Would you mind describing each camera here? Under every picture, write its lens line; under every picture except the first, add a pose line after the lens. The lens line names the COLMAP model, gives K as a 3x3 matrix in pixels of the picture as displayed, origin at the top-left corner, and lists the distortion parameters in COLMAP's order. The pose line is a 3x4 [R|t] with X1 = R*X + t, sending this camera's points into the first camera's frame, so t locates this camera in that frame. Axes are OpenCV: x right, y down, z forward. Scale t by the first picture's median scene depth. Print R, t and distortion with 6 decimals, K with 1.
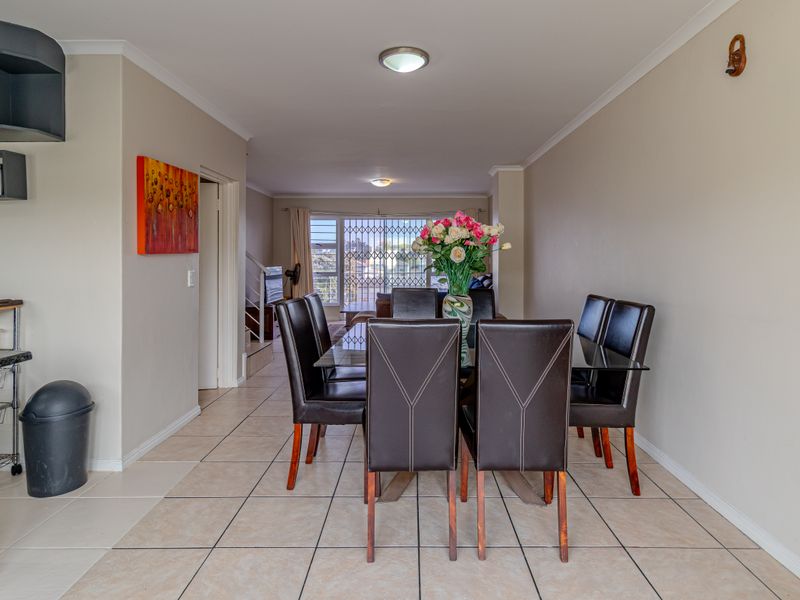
lens RADIAL K [[485.0, 0, 413.0], [0, 485.0, 260.7], [0, 0, 1]] dist [0.001372, -0.001079]
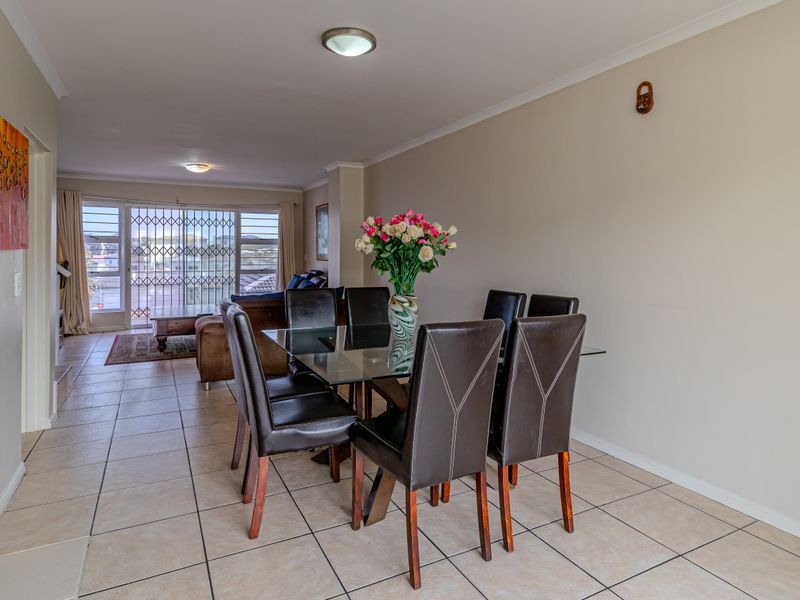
lens RADIAL K [[485.0, 0, 413.0], [0, 485.0, 260.7], [0, 0, 1]] dist [0.001372, -0.001079]
pose [[0.881495, -0.003780, 0.472179, -0.317171], [-0.000807, 0.999954, 0.009512, -0.007154], [-0.472193, -0.008766, 0.881452, 0.116151]]
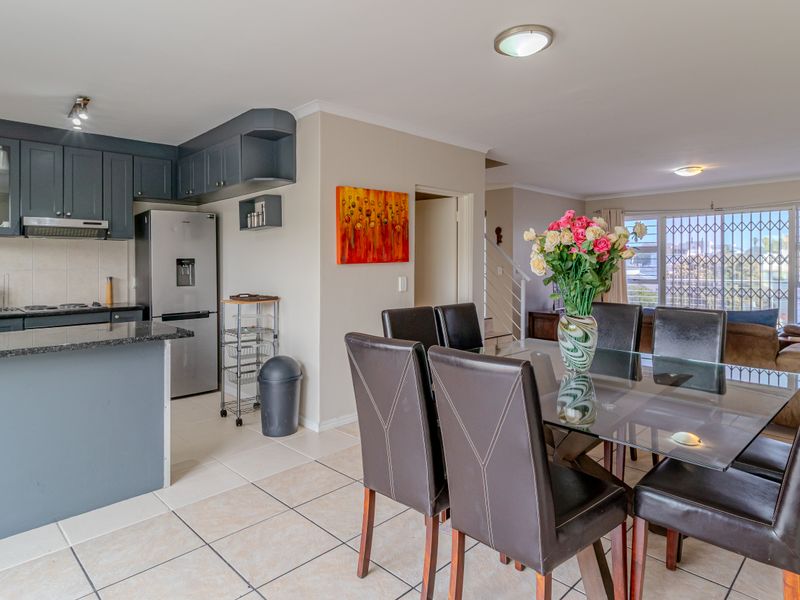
lens RADIAL K [[485.0, 0, 413.0], [0, 485.0, 260.7], [0, 0, 1]] dist [0.001372, -0.001079]
pose [[0.711121, -0.005634, -0.703047, 0.414504], [0.001280, 0.999977, -0.006719, -0.012570], [0.703068, 0.003878, 0.711112, 0.219028]]
